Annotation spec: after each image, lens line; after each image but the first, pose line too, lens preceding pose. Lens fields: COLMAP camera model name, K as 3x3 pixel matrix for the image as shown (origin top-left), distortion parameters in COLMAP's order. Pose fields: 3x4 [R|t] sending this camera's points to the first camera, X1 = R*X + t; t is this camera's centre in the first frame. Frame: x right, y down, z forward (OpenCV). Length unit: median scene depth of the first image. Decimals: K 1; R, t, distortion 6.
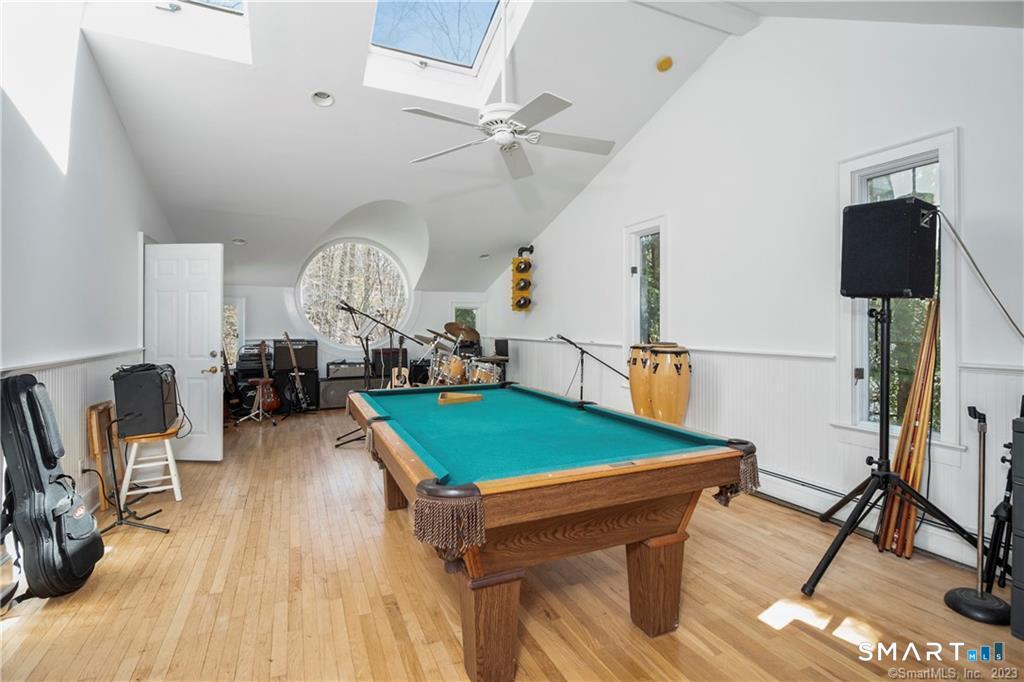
lens RADIAL K [[475.3, 0, 512.7], [0, 475.3, 334.6], [0, 0, 1]] dist [0.000348, -0.009566]
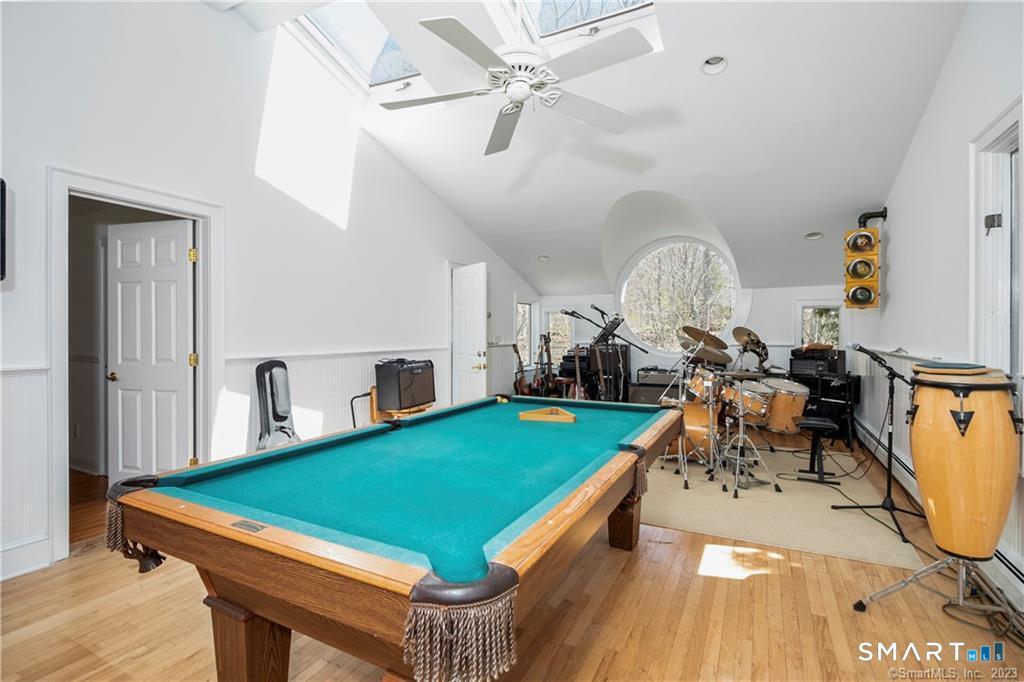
lens RADIAL K [[475.3, 0, 515.7], [0, 475.3, 337.4], [0, 0, 1]] dist [0.000348, -0.009566]
pose [[0.623416, 0.011491, -0.781806, 0.310137], [-0.014917, 0.999885, 0.002802, -0.004315], [0.781748, 0.009915, 0.623515, 0.264060]]
